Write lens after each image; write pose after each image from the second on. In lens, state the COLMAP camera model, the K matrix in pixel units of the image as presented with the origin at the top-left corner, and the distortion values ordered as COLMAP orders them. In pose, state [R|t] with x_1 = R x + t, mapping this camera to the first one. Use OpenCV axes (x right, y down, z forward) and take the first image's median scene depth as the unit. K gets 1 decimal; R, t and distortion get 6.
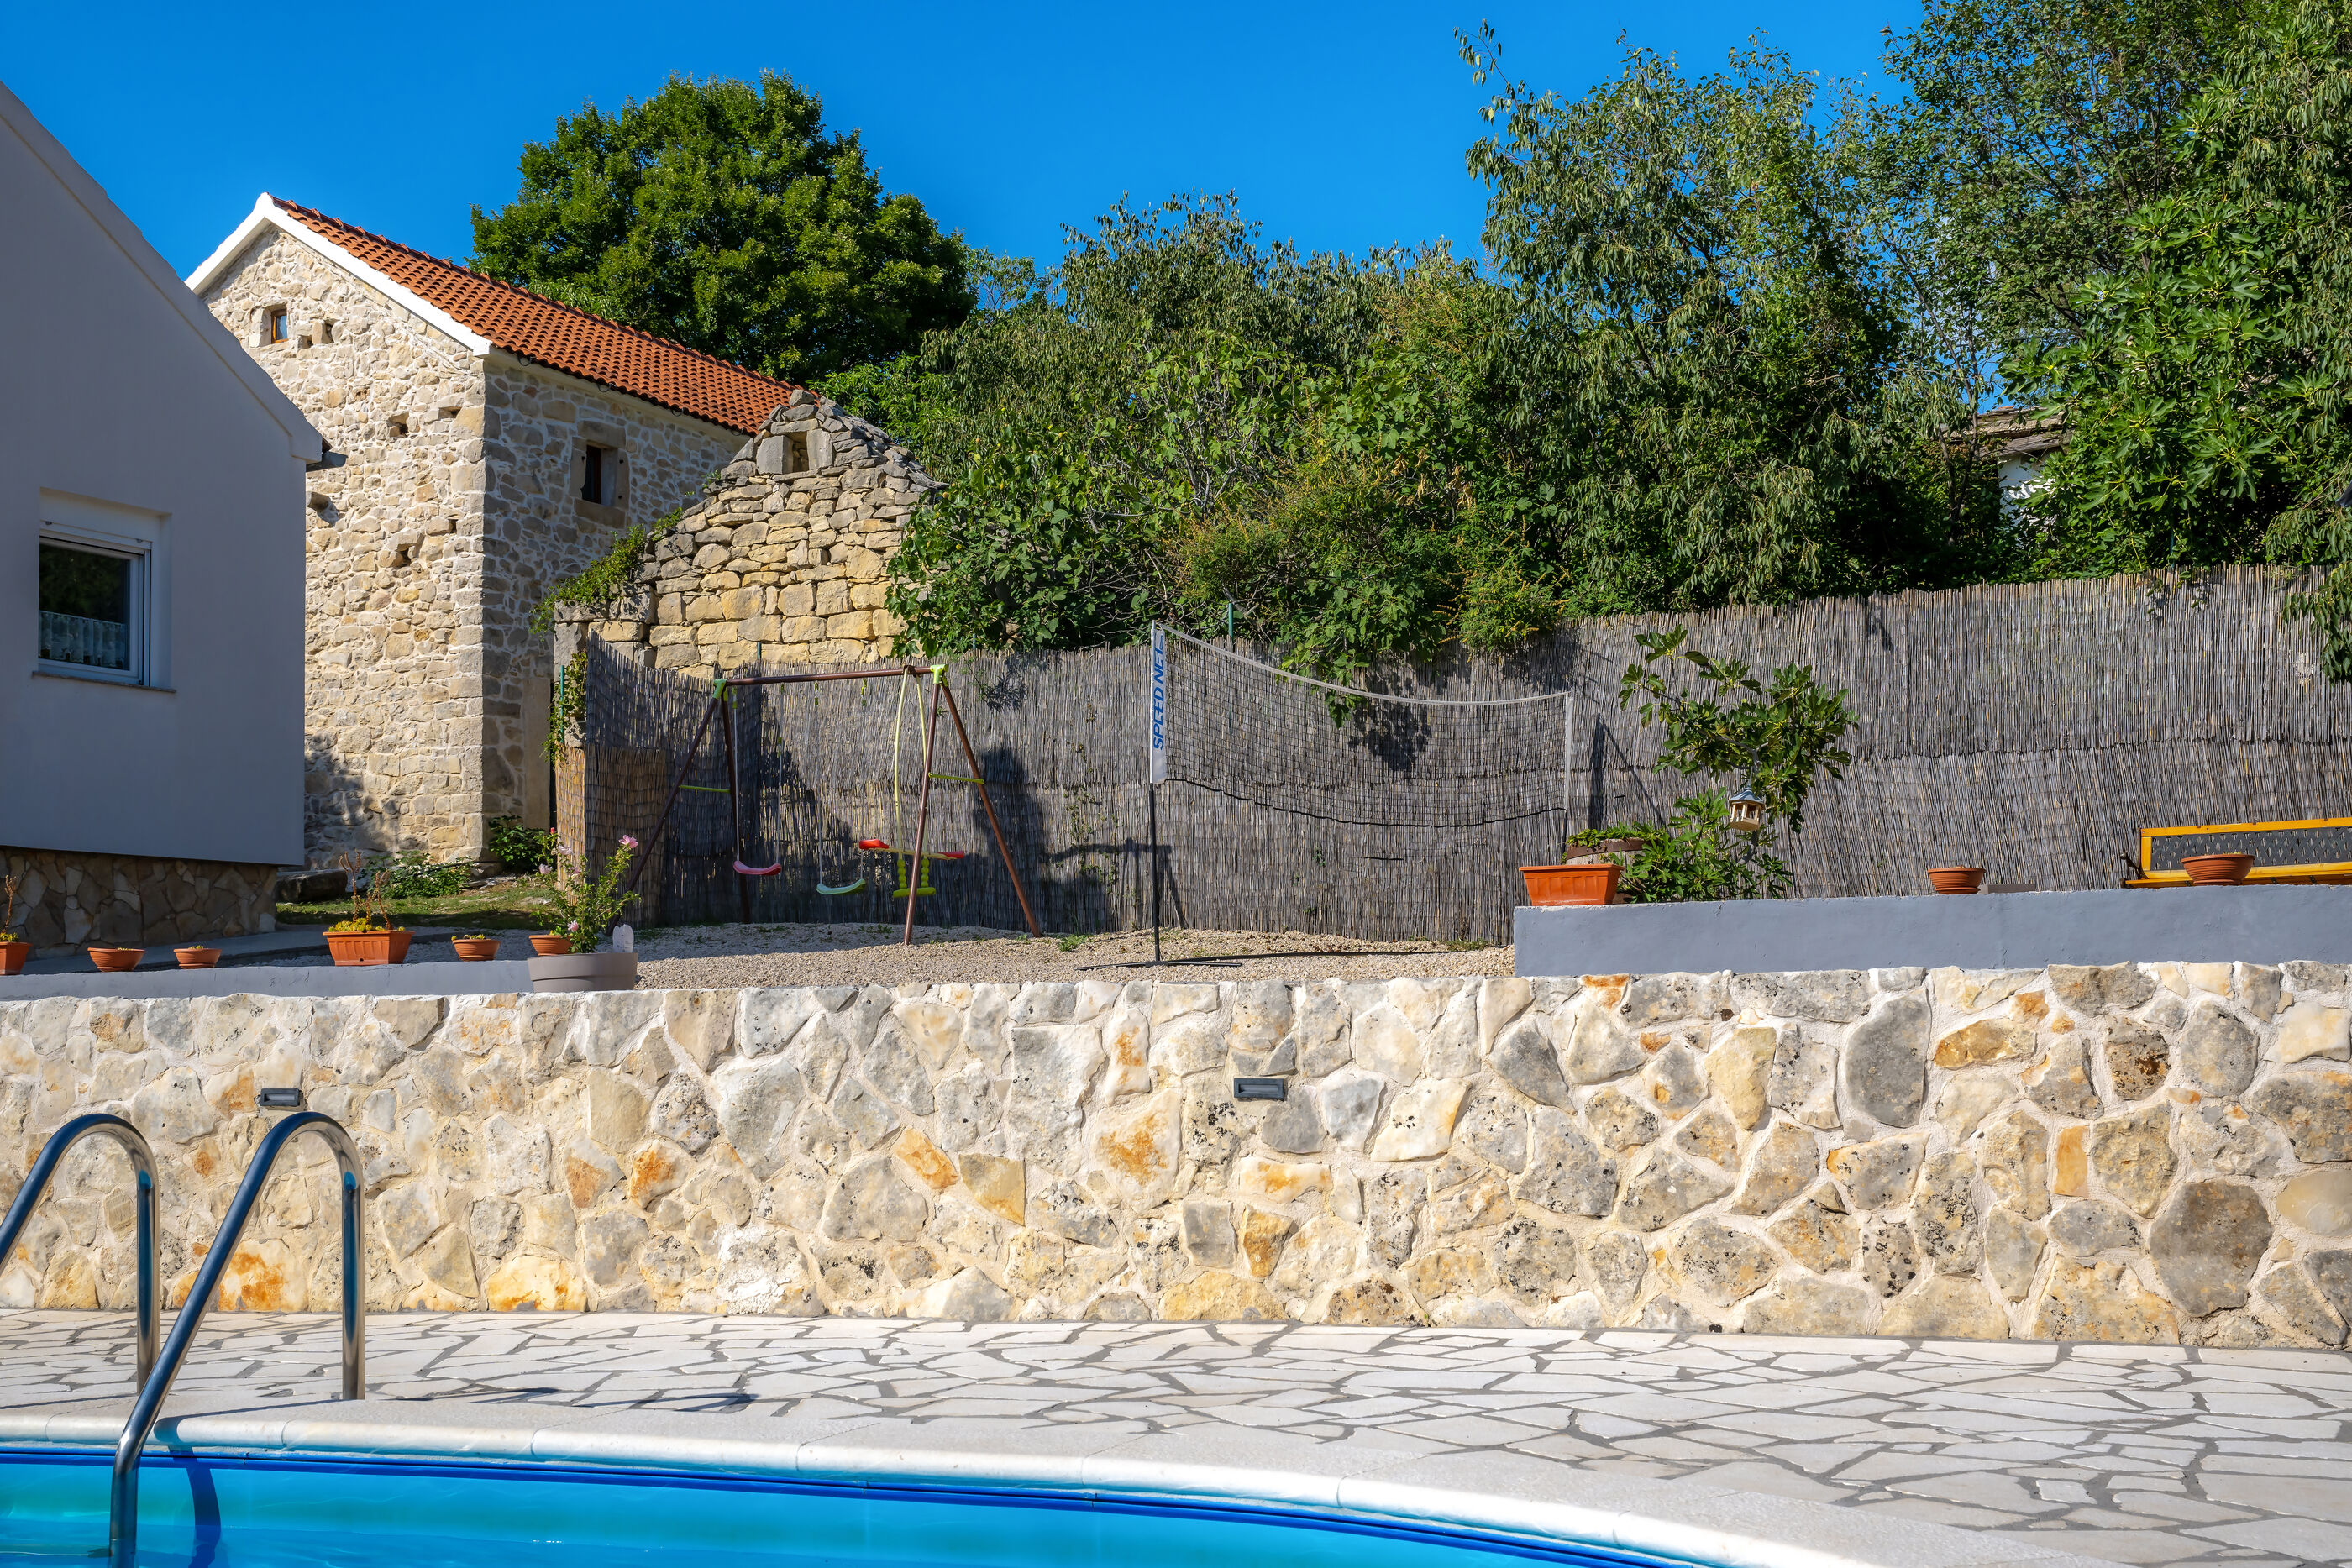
lens RADIAL K [[2708.8, 0, 1181.7], [0, 2708.8, 879.7], [0, 0, 1]] dist [0.064824, 0.044177]
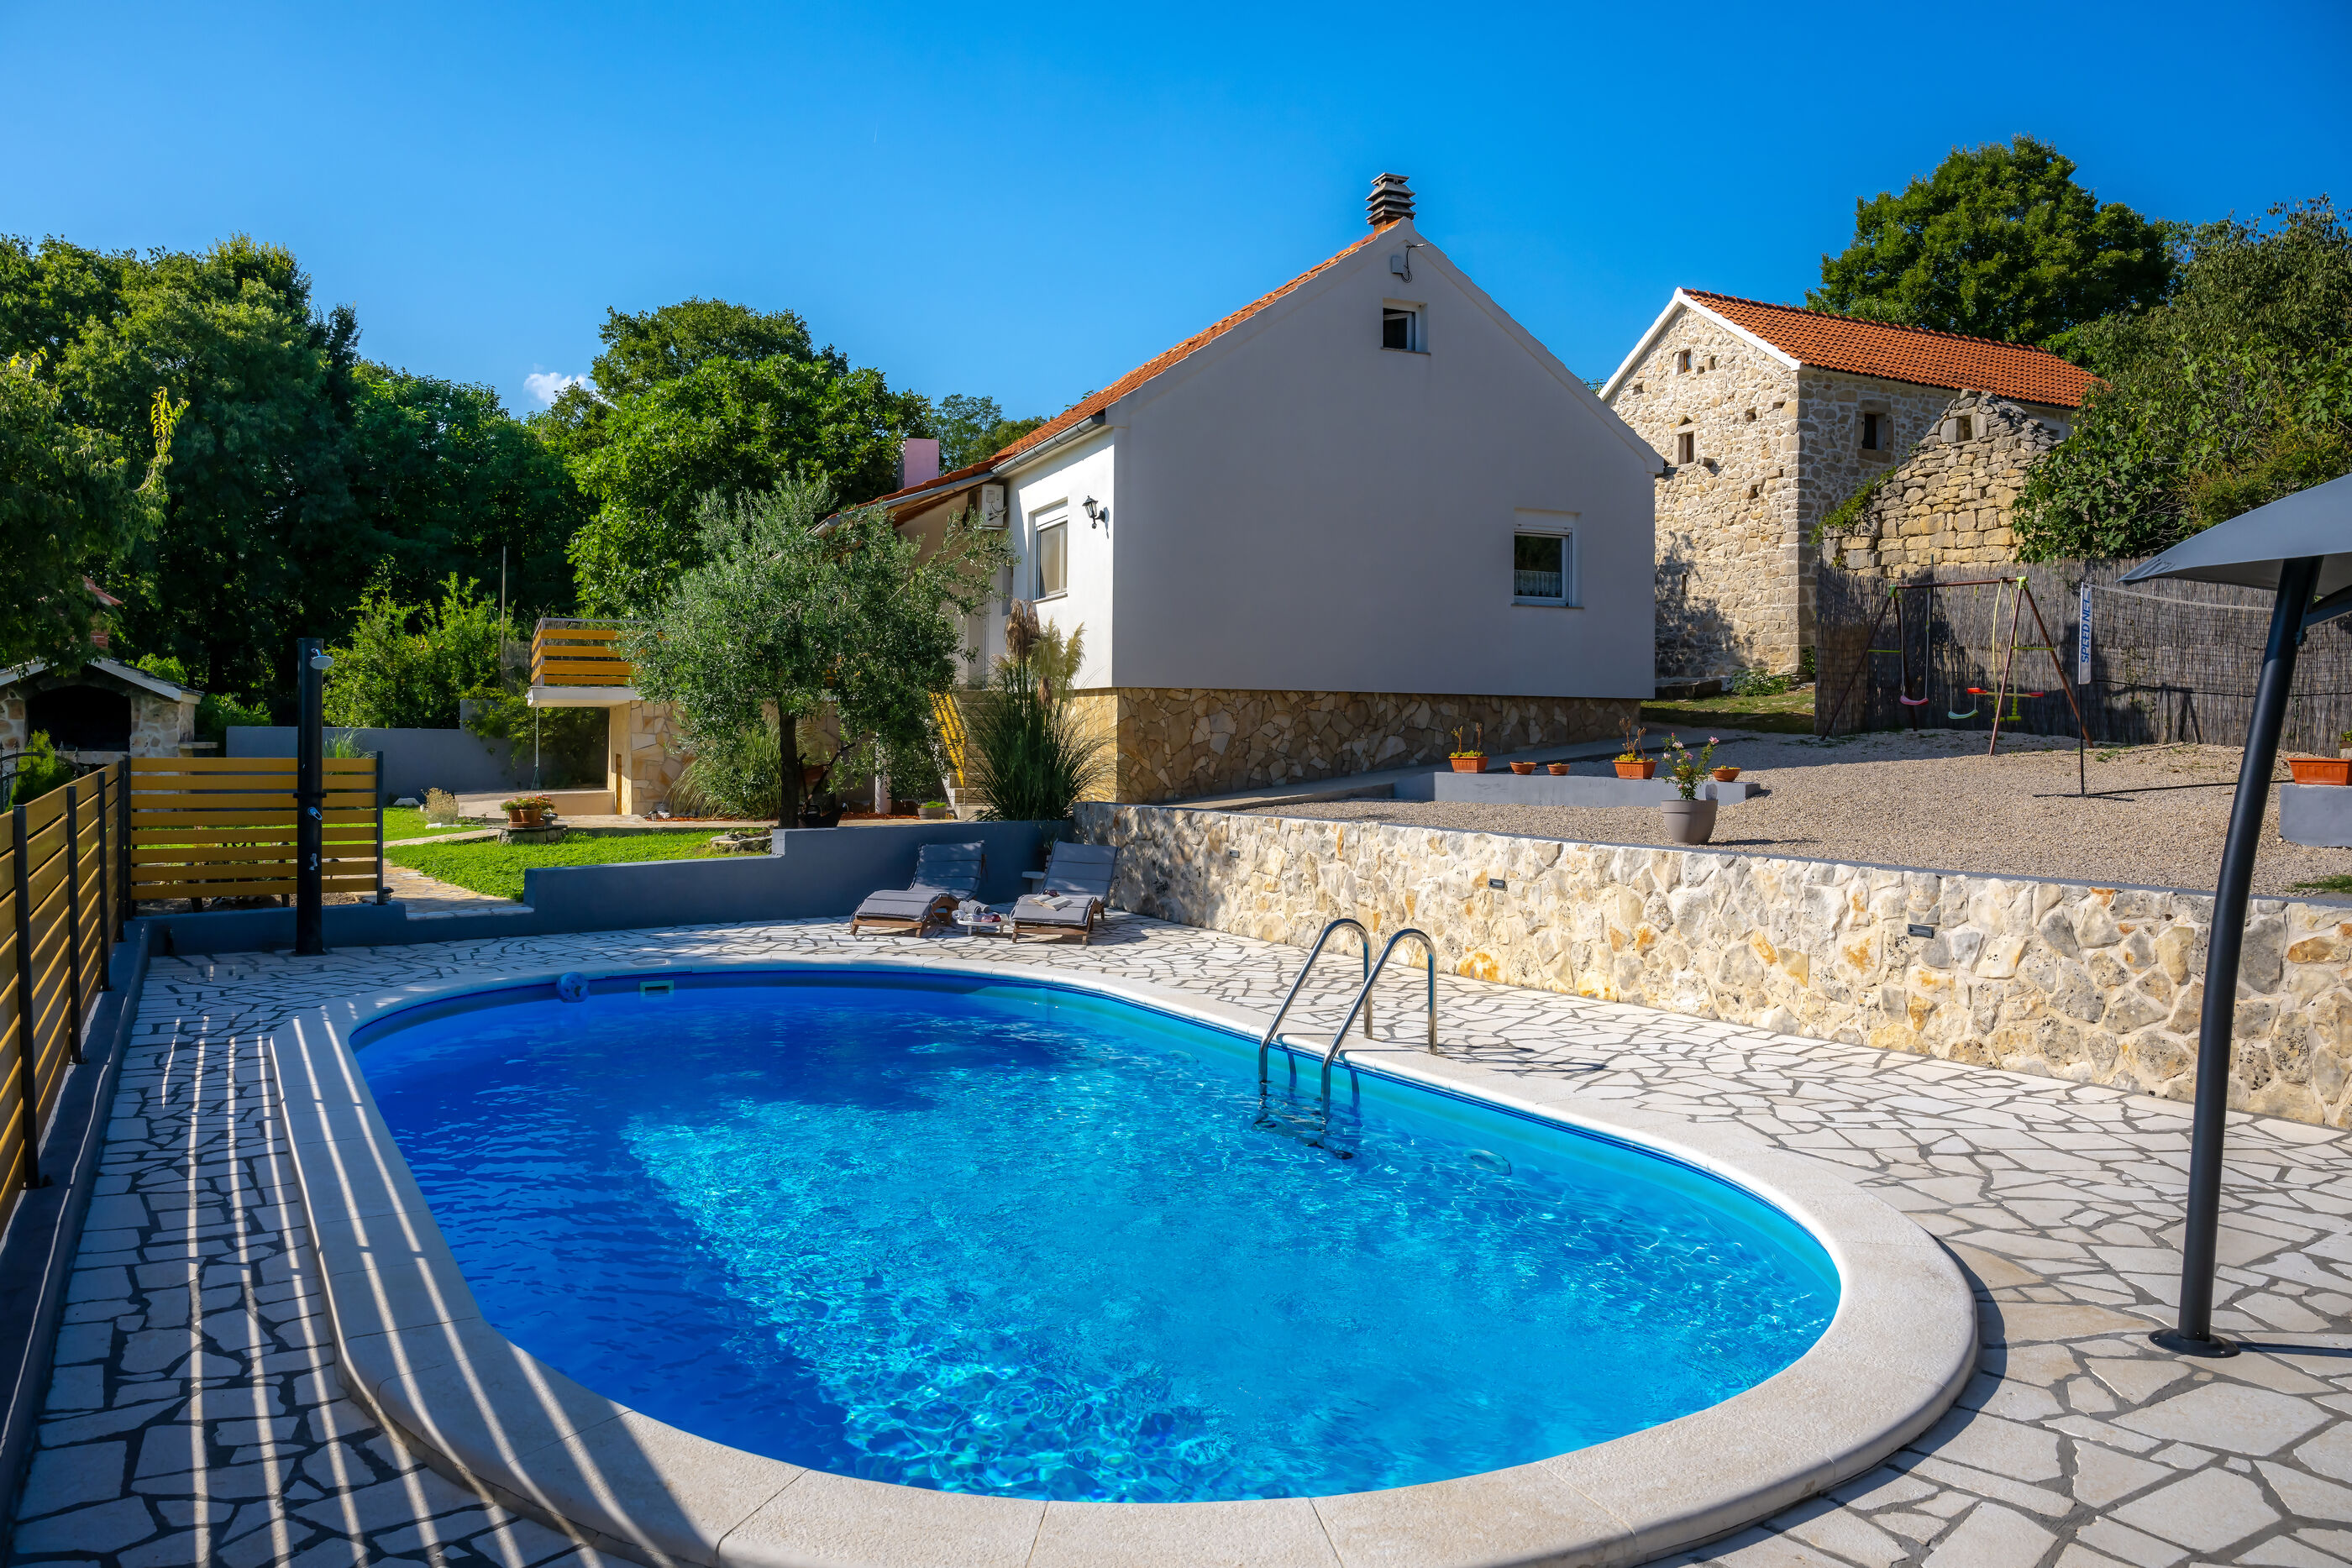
lens RADIAL K [[1725.6, 0, 1127.2], [0, 1725.6, 715.7], [0, 0, 1]] dist [-0.117443, 0.091037]
pose [[0.765514, 0.010749, -0.643329, 0.137515], [0.024100, 0.998680, 0.045364, -0.052895], [0.642967, -0.050231, 0.764245, -0.090598]]
